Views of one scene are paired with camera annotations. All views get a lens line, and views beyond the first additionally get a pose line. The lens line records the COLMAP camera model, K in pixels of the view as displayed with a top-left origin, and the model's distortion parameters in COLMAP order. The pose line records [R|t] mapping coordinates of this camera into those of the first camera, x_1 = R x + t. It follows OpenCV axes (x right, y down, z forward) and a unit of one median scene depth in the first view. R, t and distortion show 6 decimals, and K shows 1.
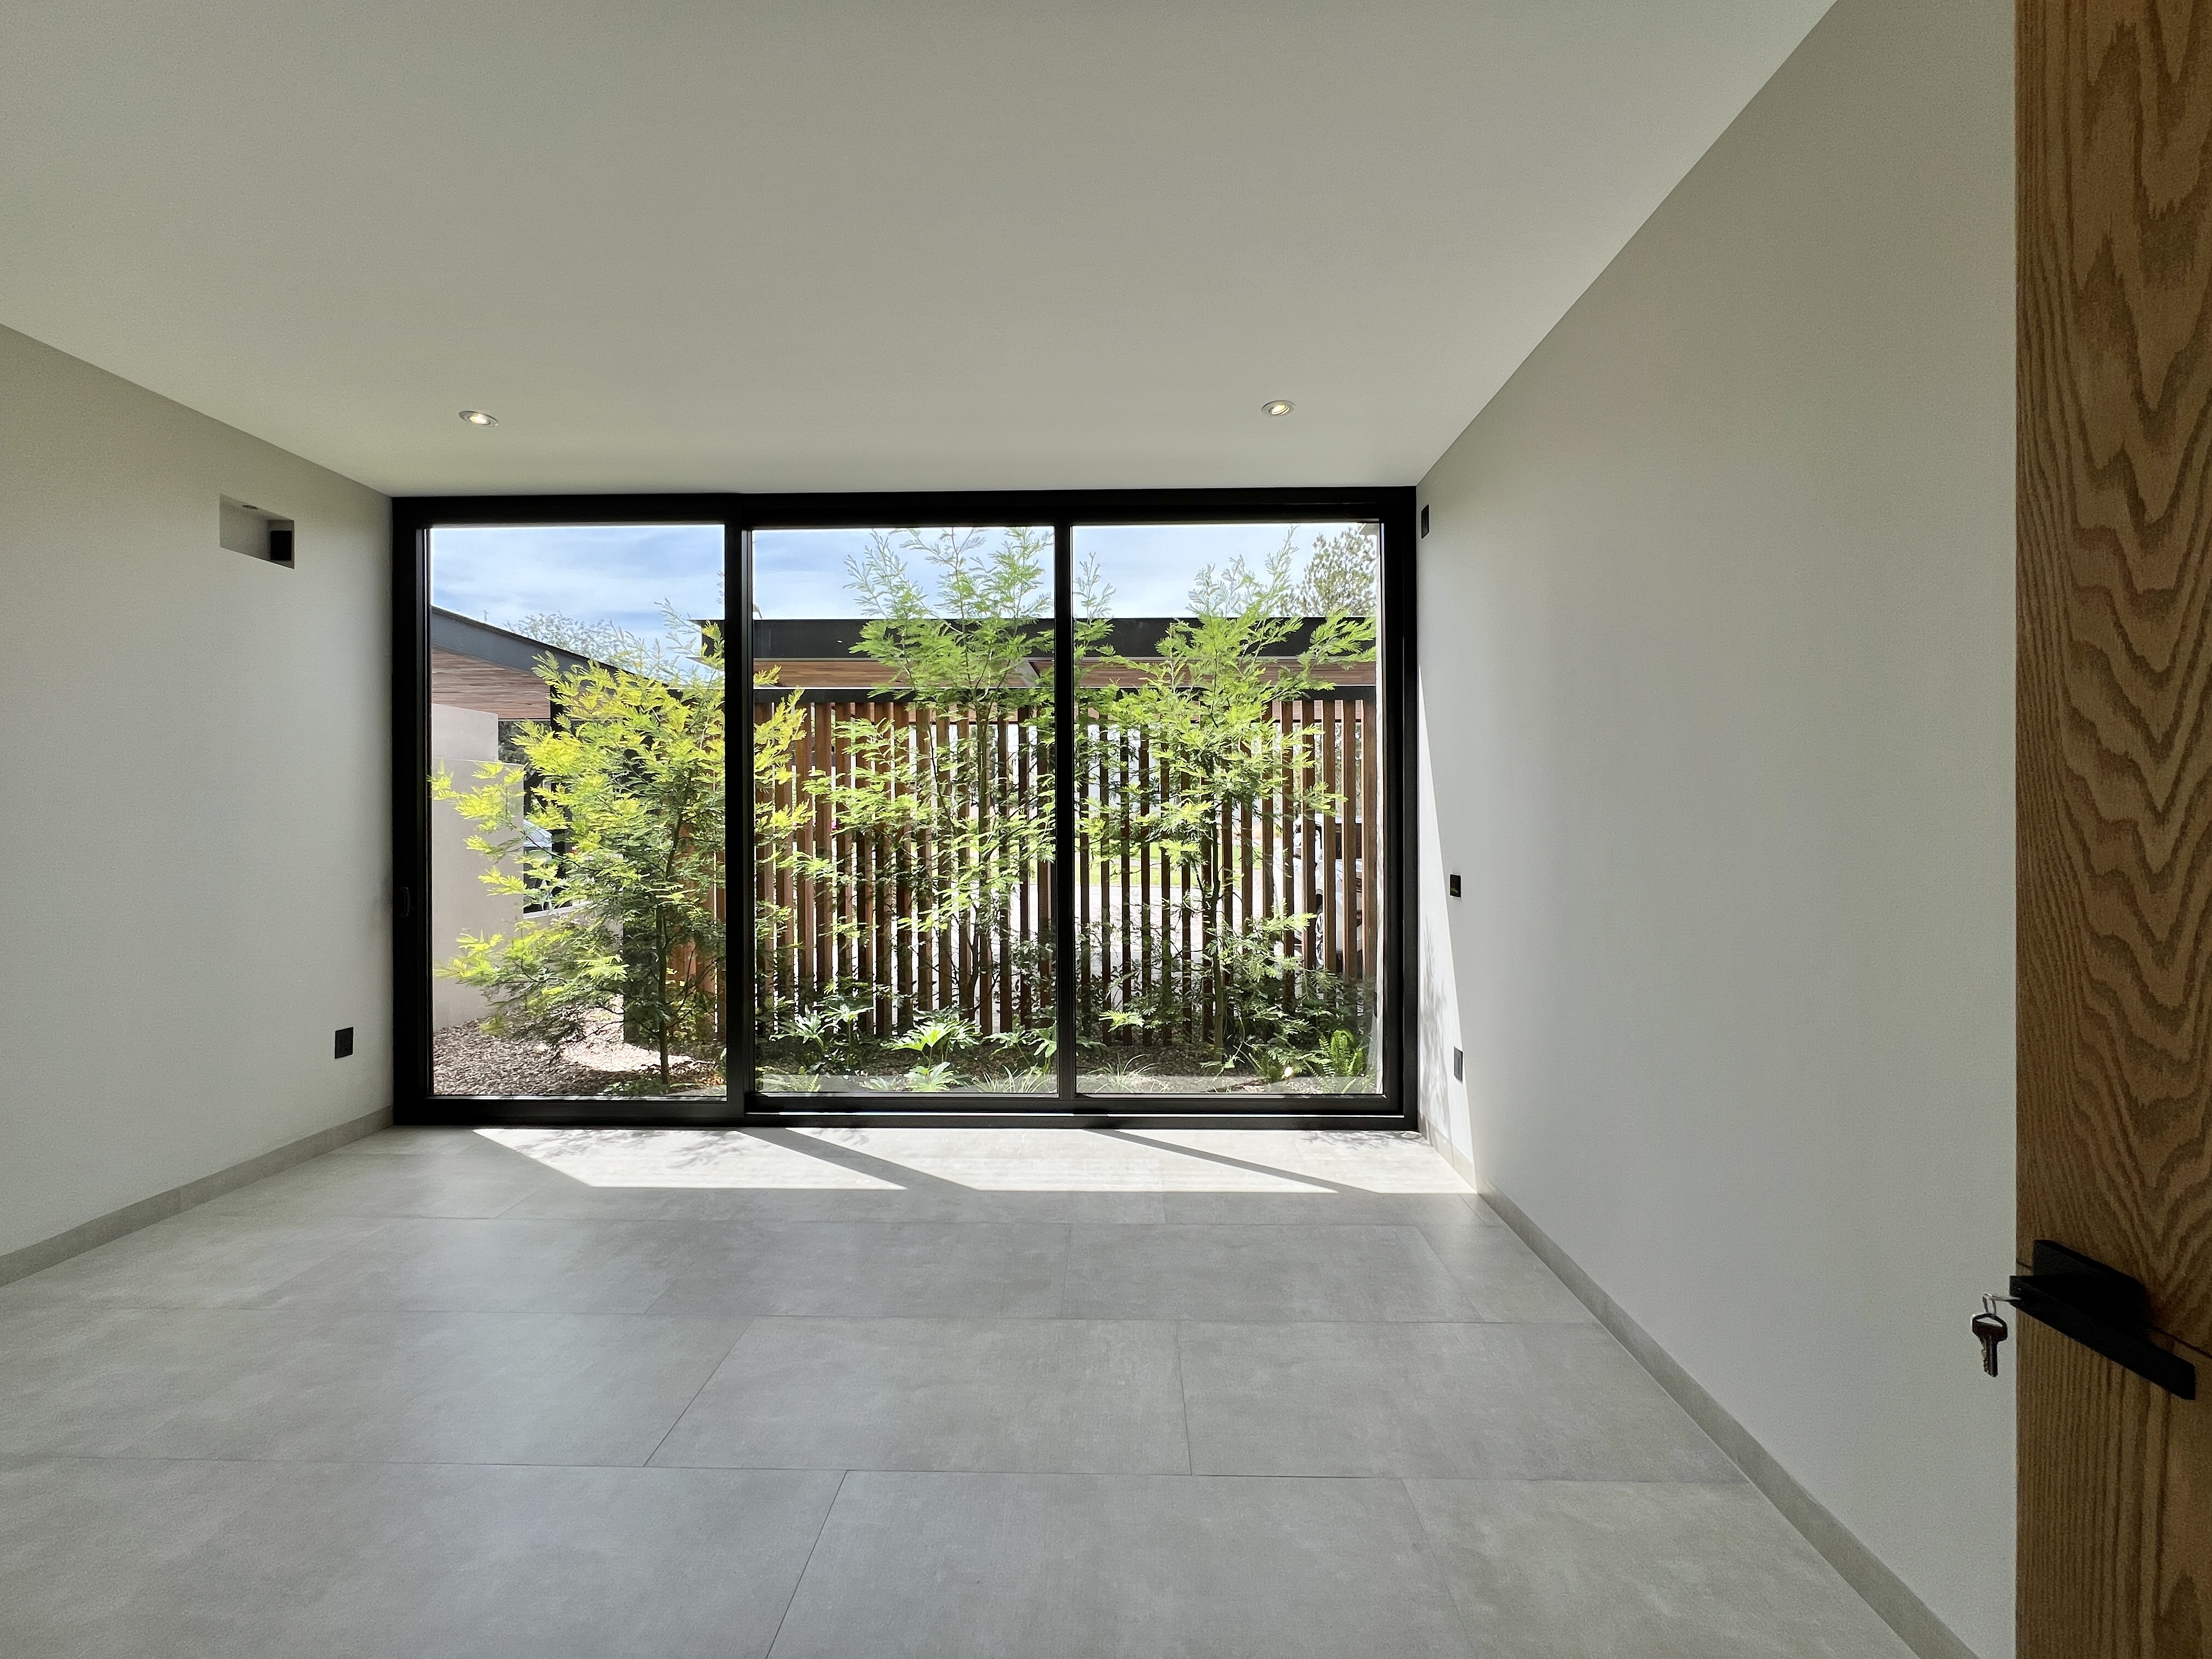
lens RADIAL K [[893.3, 0, 1104.6], [0, 893.3, 823.3], [0, 0, 1]] dist [0.001613, -0.000089]
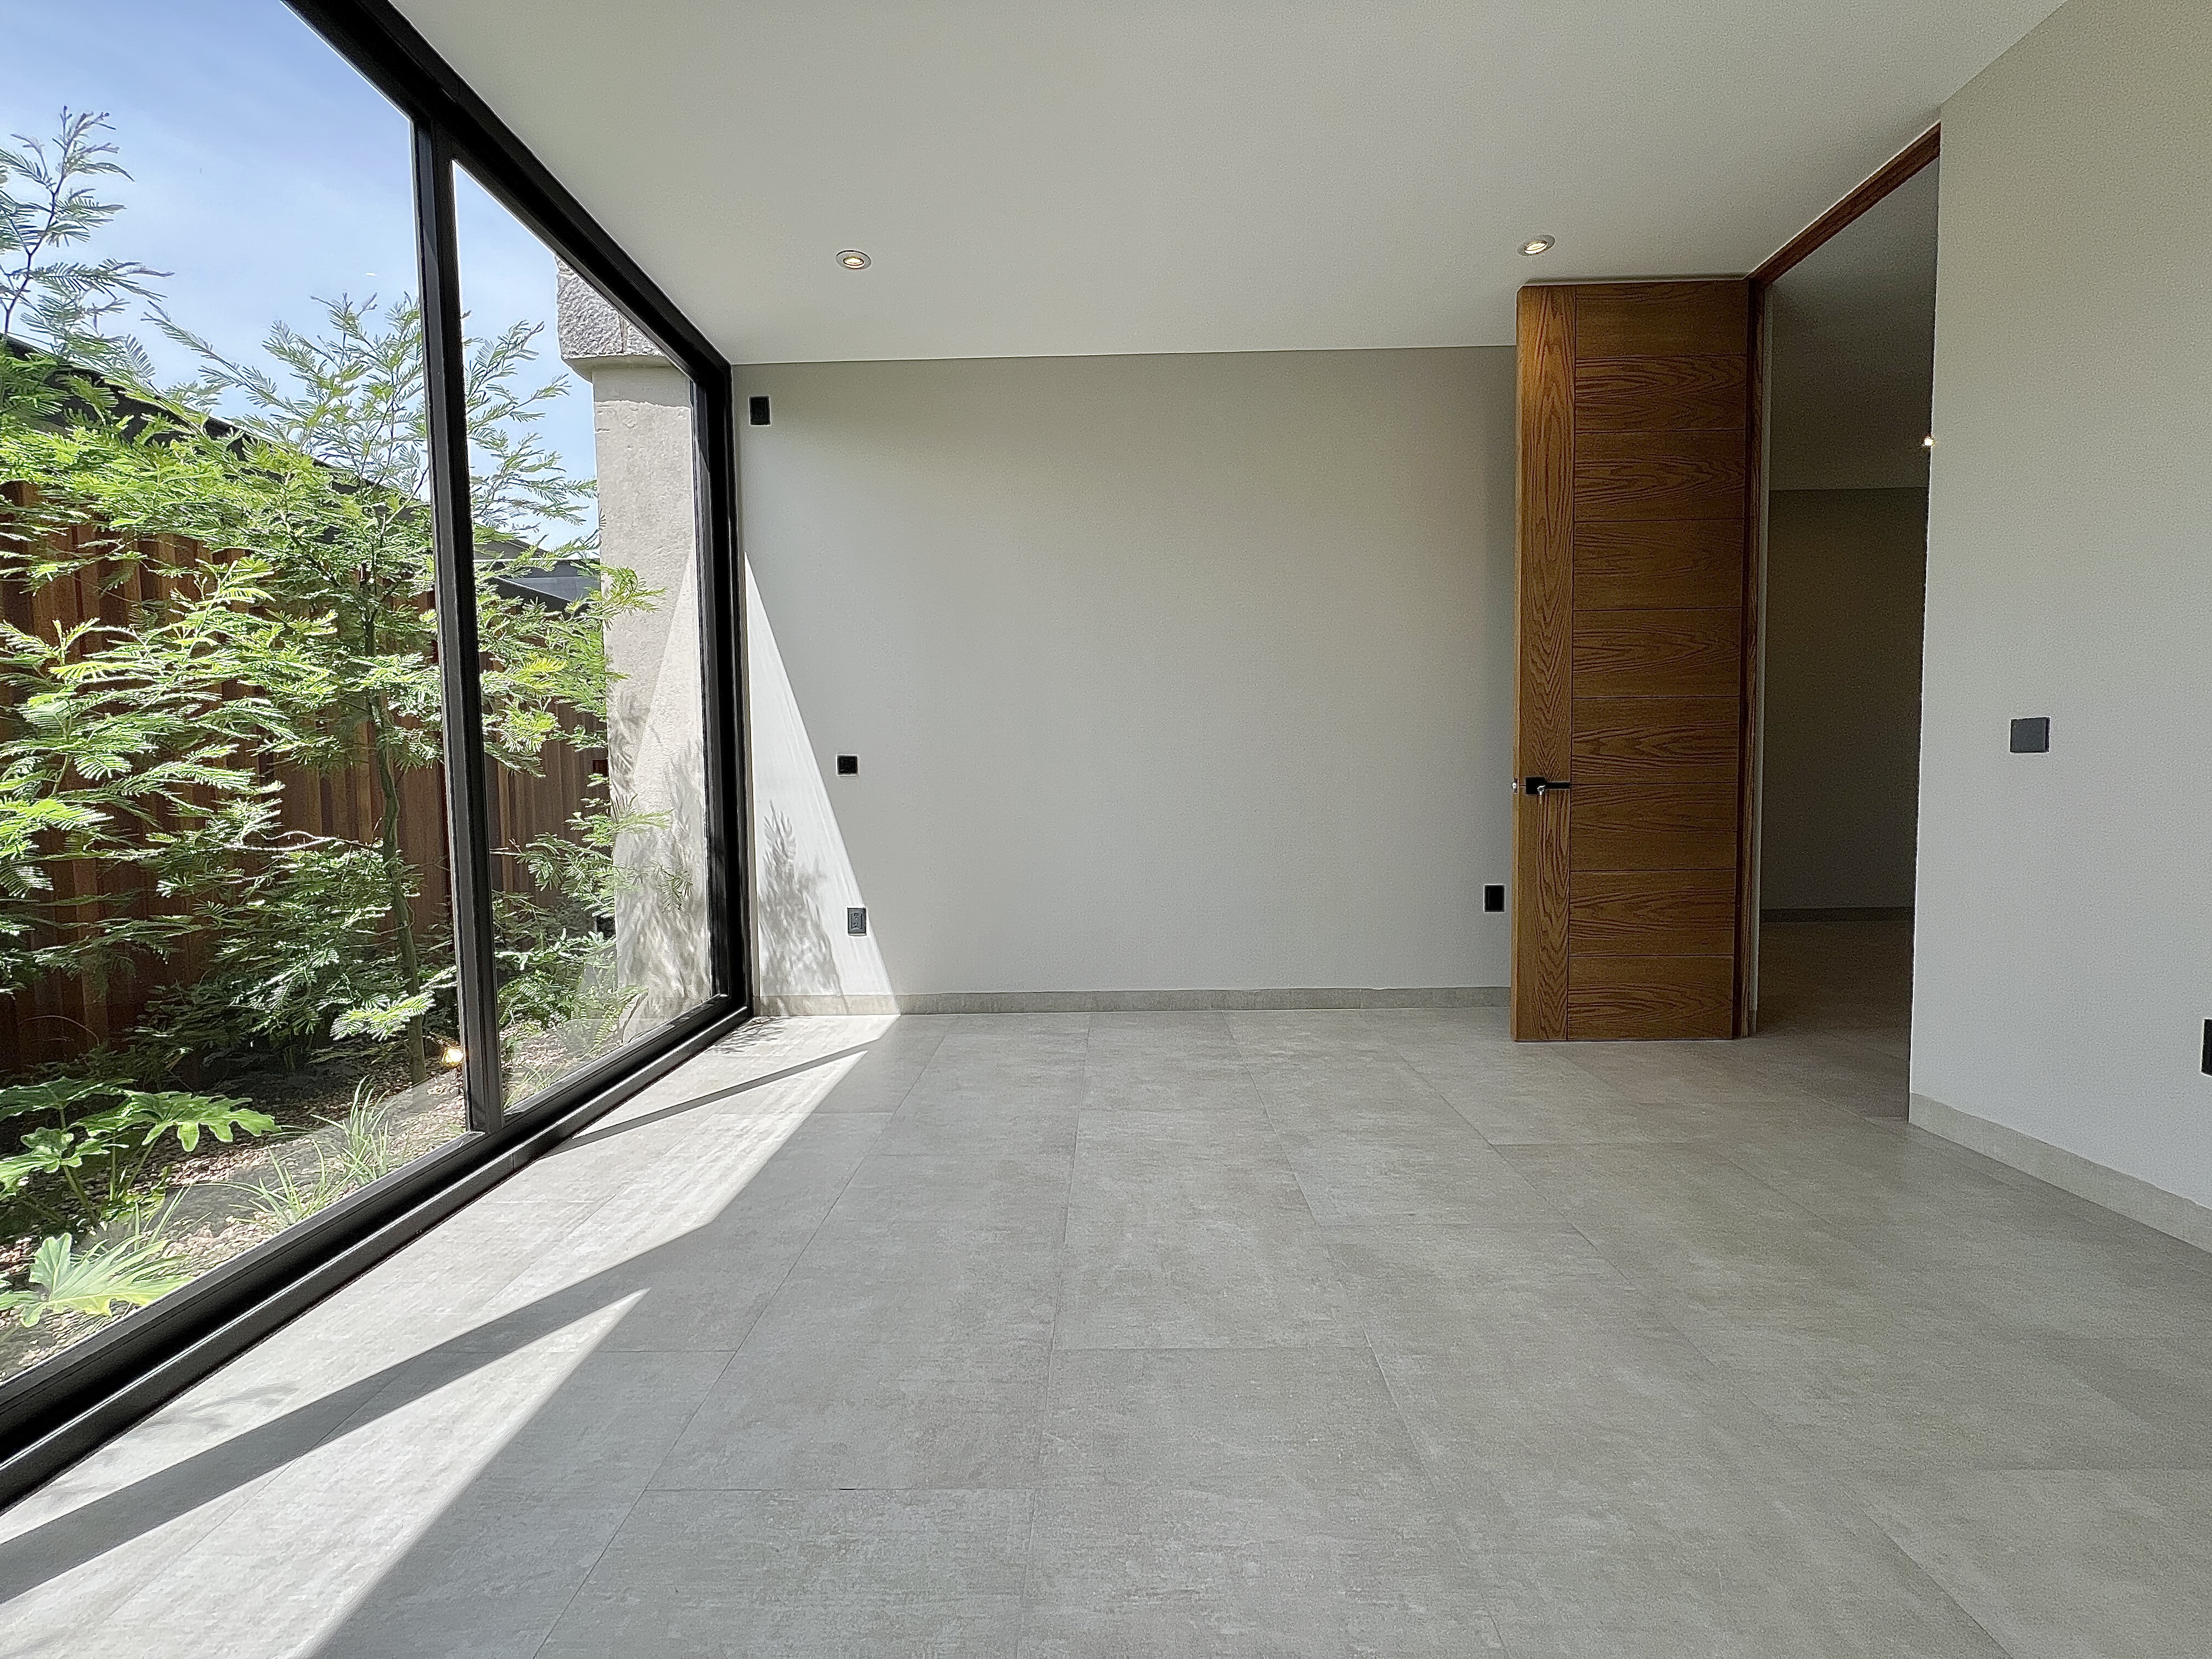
lens RADIAL K [[893.3, 0, 1106.2], [0, 893.3, 830.2], [0, 0, 1]] dist [0.001613, -0.000089]
pose [[-0.016259, -0.053904, 0.998414, -0.757026], [0.019598, 0.998337, 0.054219, 0.099106], [-0.999676, 0.020448, -0.015175, 0.707807]]
